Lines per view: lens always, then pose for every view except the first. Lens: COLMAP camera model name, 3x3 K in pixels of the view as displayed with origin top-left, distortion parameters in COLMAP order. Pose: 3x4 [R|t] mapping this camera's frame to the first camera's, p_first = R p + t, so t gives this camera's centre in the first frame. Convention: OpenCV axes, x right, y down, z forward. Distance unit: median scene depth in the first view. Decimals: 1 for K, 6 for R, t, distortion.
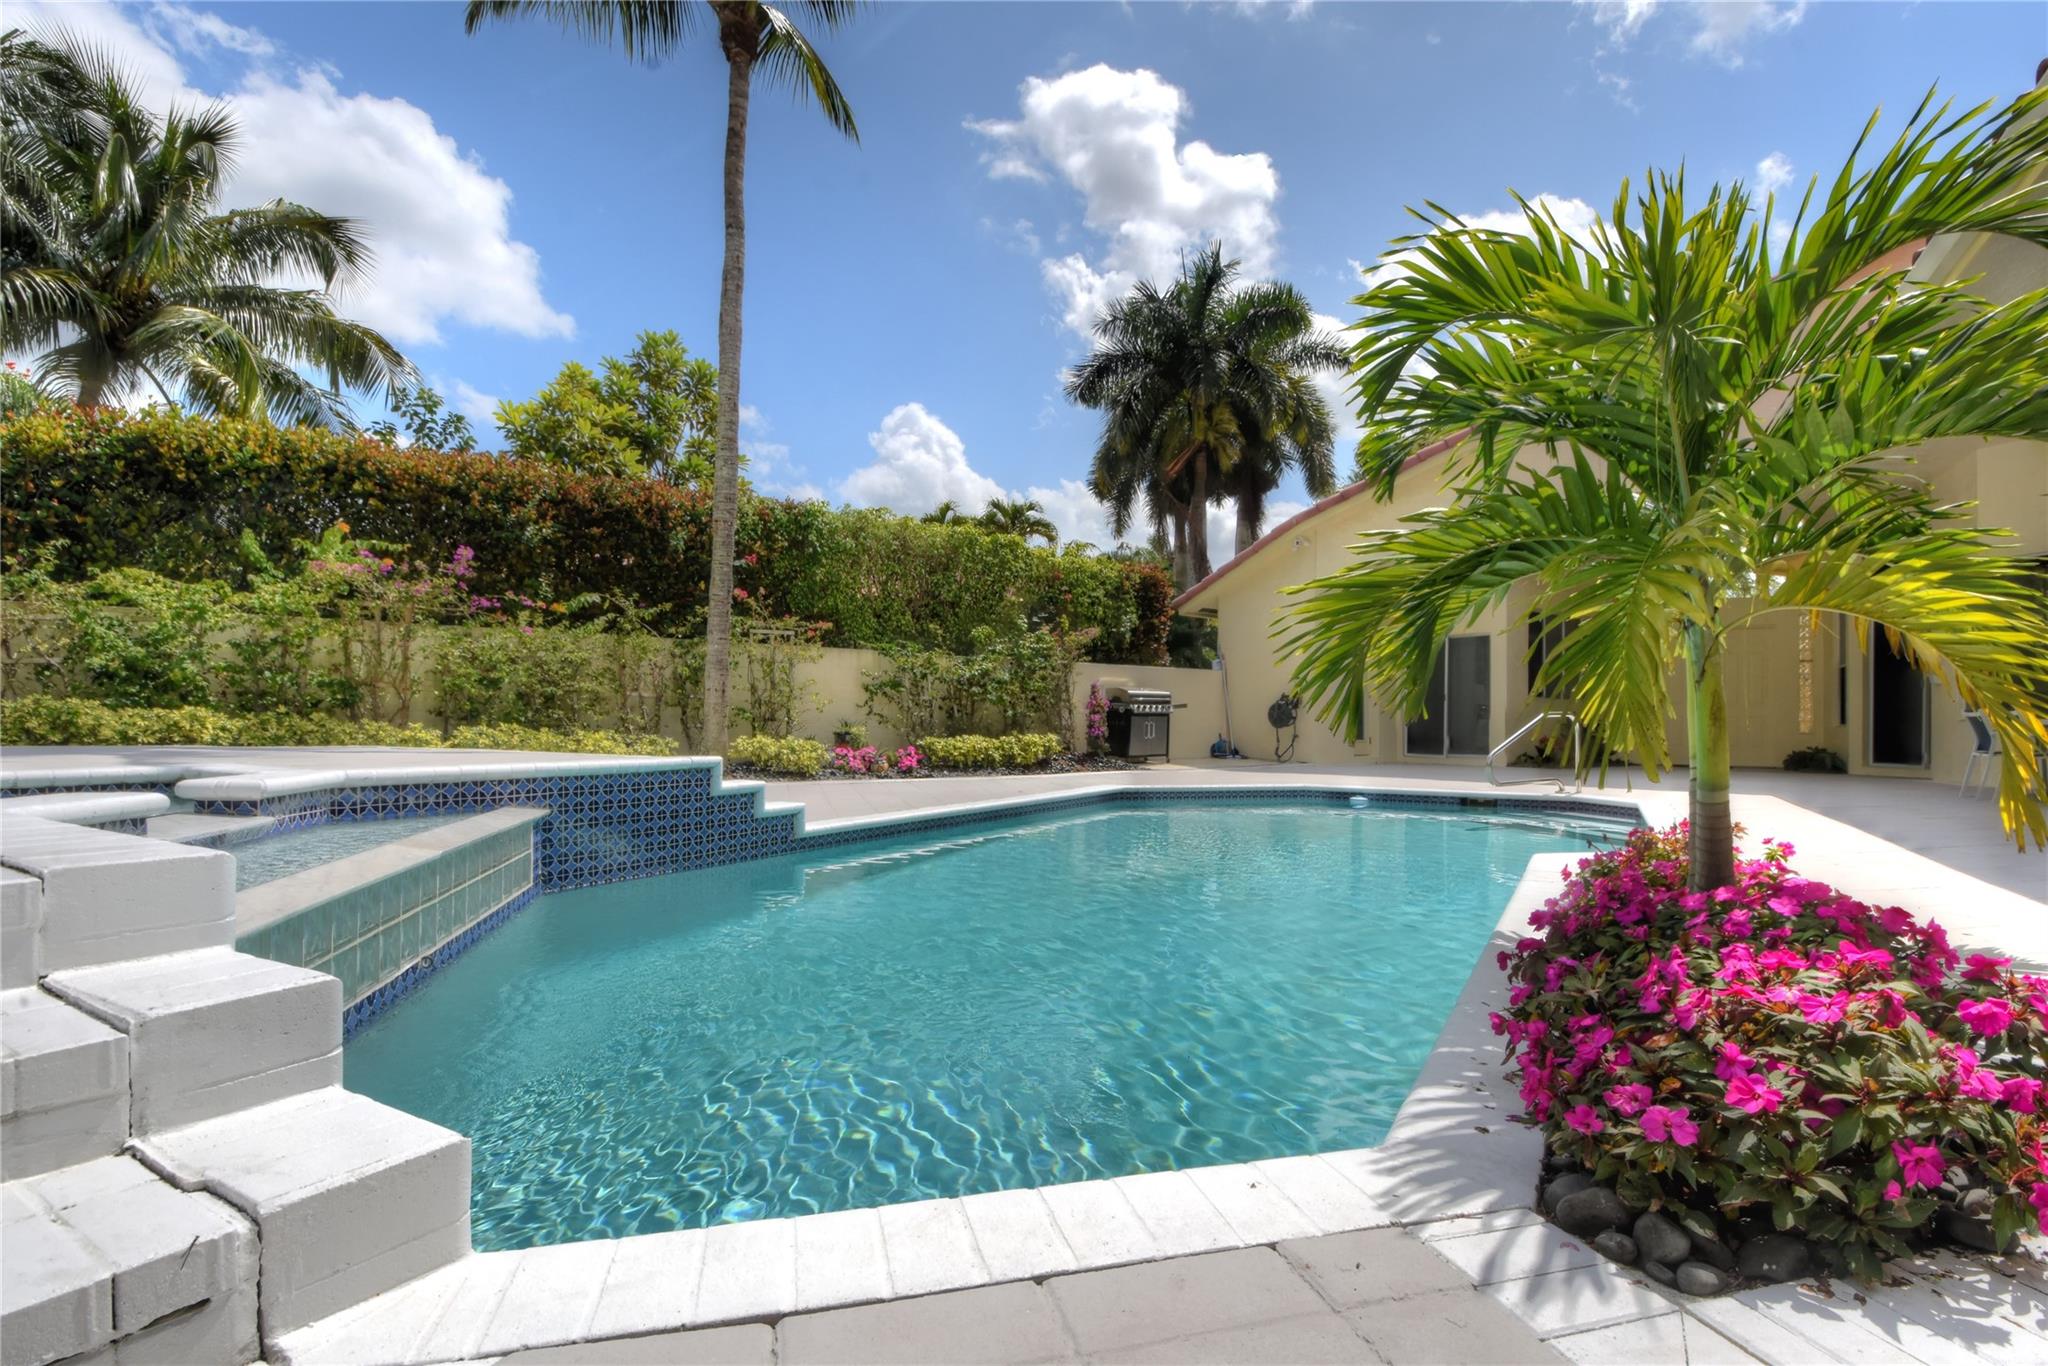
lens RADIAL K [[957.8, 0, 1023.8], [0, 957.8, 699.9], [0, 0, 1]] dist [0.000959, 0.000100]
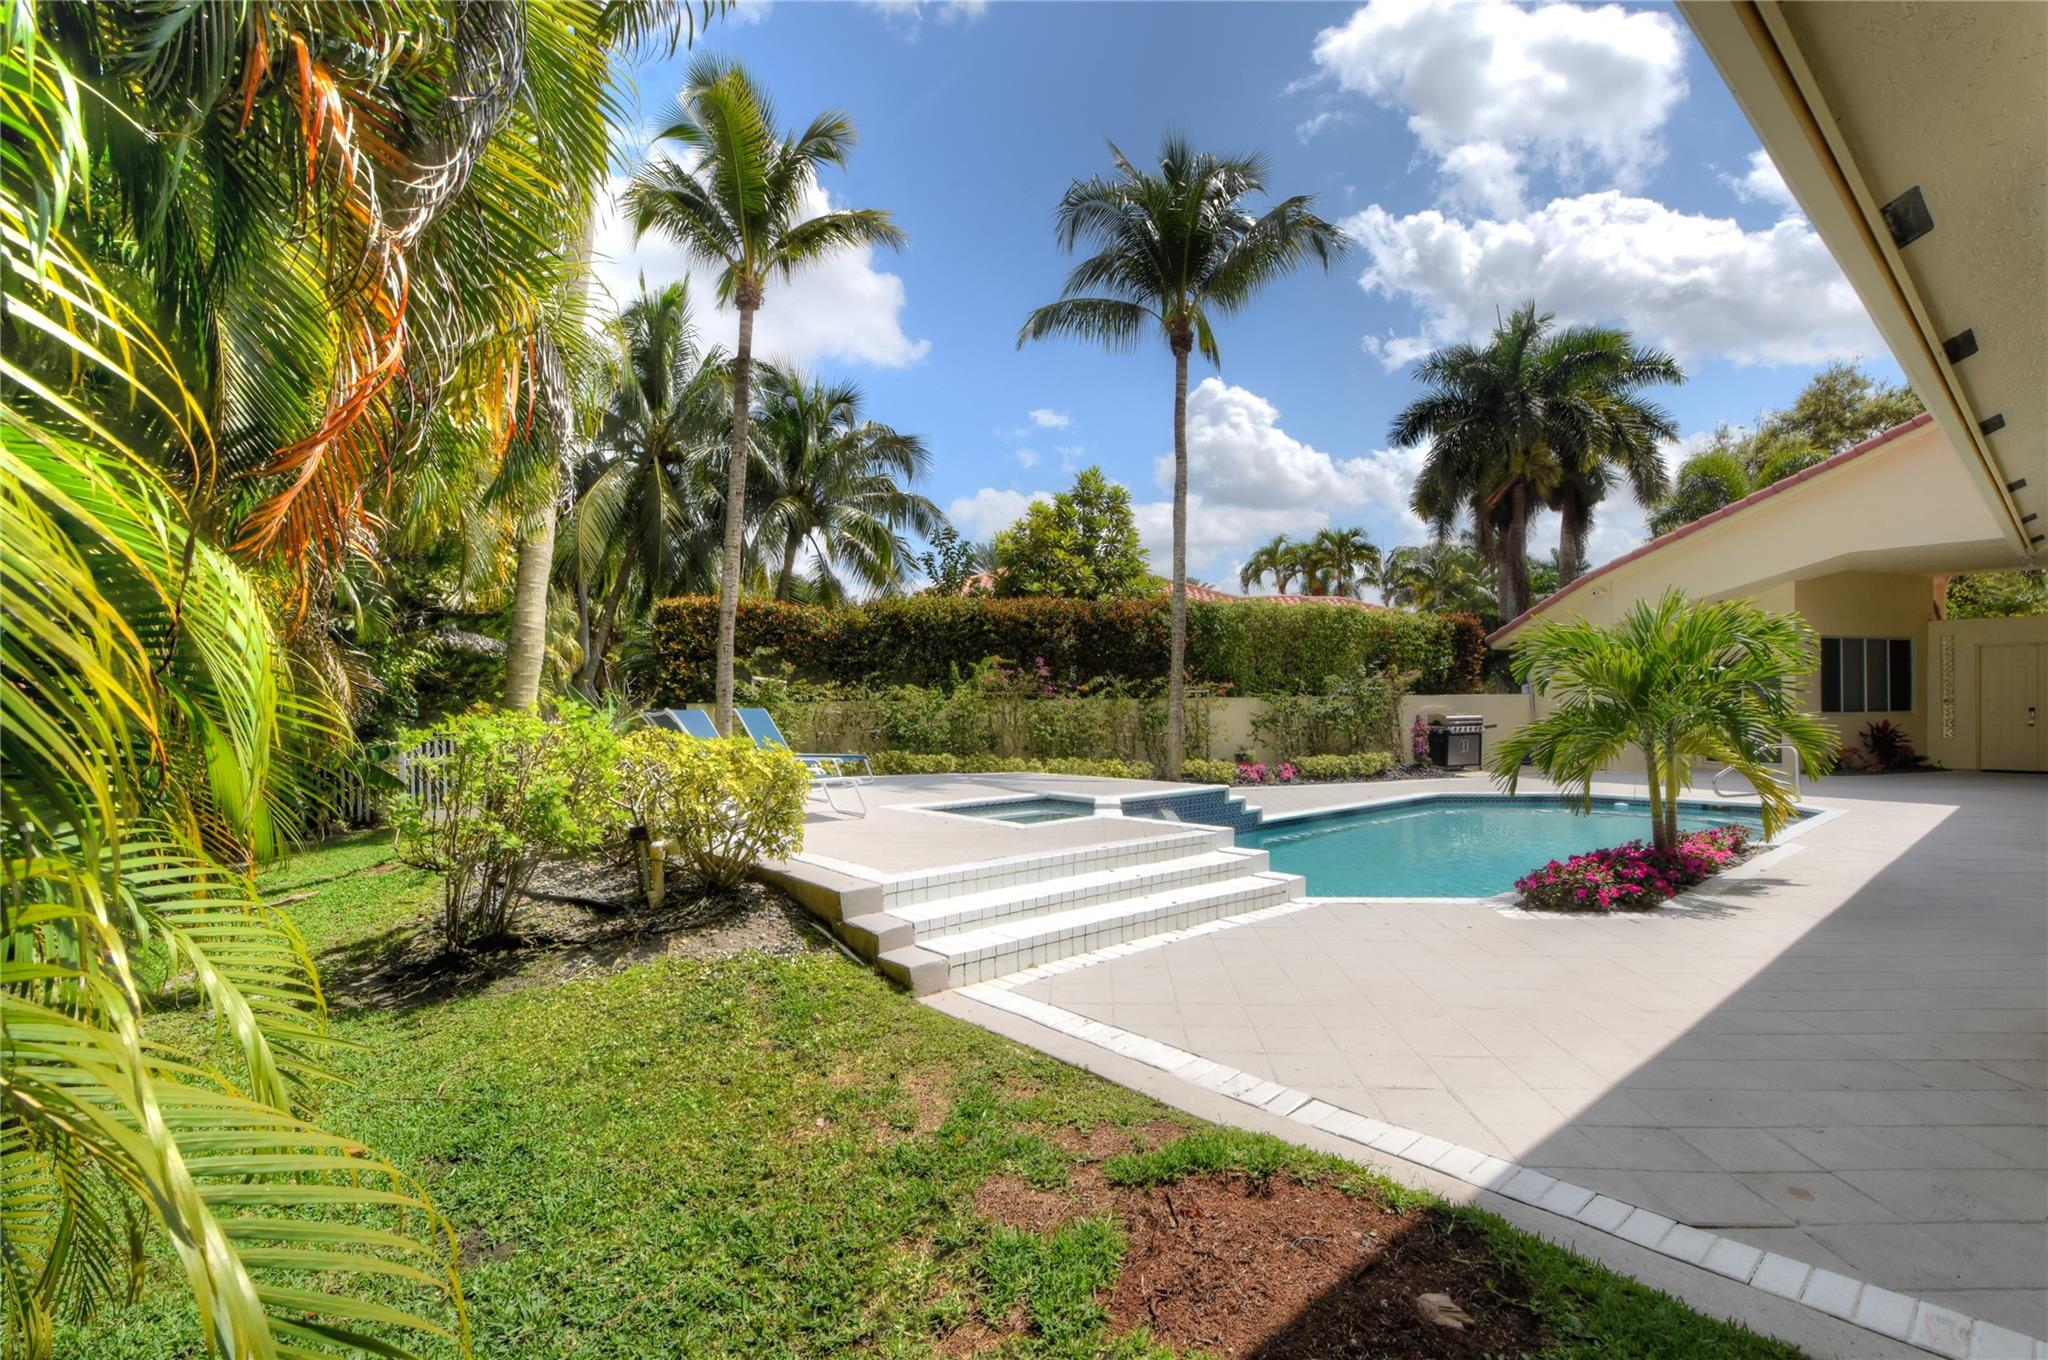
lens RADIAL K [[957.8, 0, 1017.8], [0, 957.8, 706.4], [0, 0, 1]] dist [0.000959, 0.000100]
pose [[0.947810, -0.015879, -0.318440, -0.032645], [0.023747, 0.999501, 0.020843, -0.070111], [0.317950, -0.027317, 0.947714, -0.477052]]
